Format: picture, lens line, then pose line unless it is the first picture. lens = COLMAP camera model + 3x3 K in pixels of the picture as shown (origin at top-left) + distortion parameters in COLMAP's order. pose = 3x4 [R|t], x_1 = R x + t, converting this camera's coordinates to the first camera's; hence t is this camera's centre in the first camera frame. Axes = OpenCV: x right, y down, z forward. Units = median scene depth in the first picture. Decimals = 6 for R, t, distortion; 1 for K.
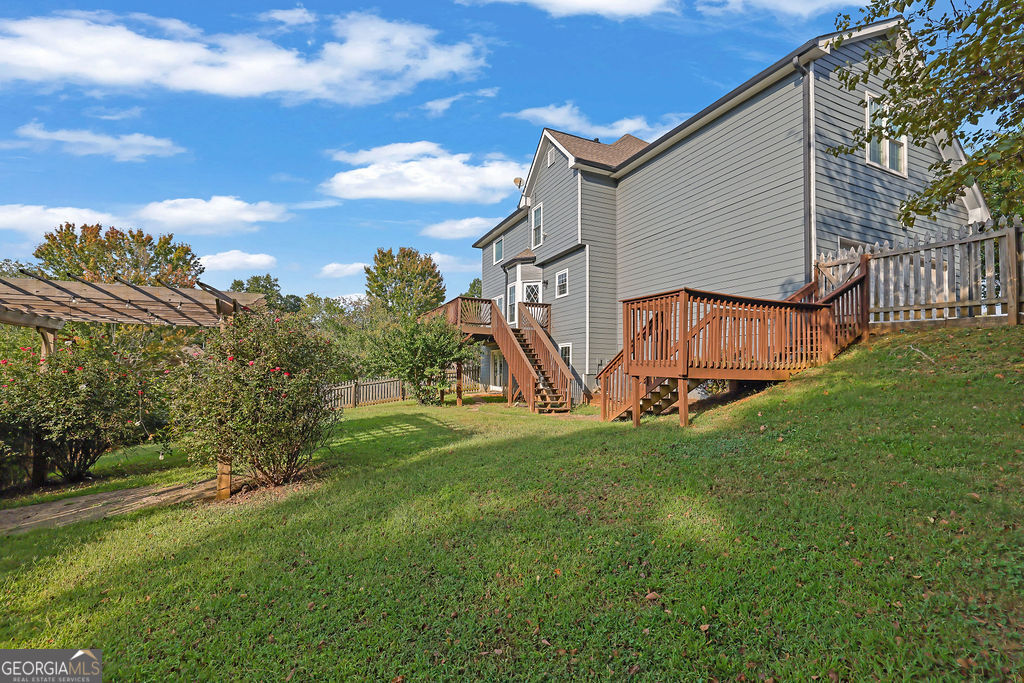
lens RADIAL K [[452.7, 0, 513.1], [0, 452.7, 354.6], [0, 0, 1]] dist [-0.000968, -0.000074]
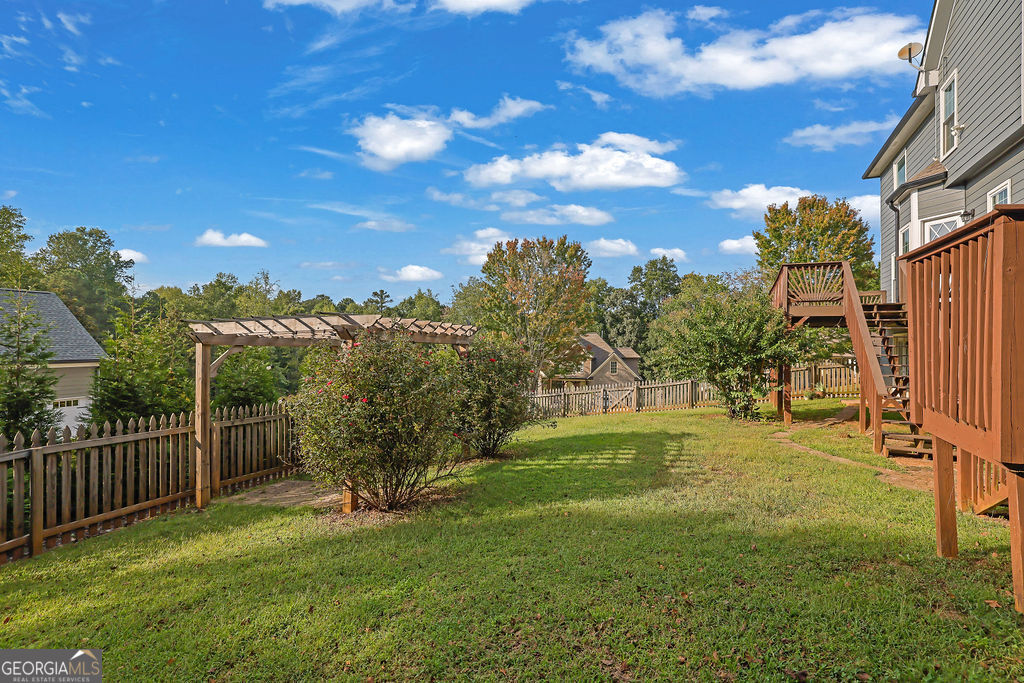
lens RADIAL K [[504.6, 0, 512.0], [0, 504.6, 341.5], [0, 0, 1]] dist [-0.081757, 0.071059]
pose [[0.650083, -0.021569, -0.759557, 0.157420], [0.034150, 0.999416, 0.000848, -0.021713], [0.759096, -0.026490, 0.650440, 0.169035]]
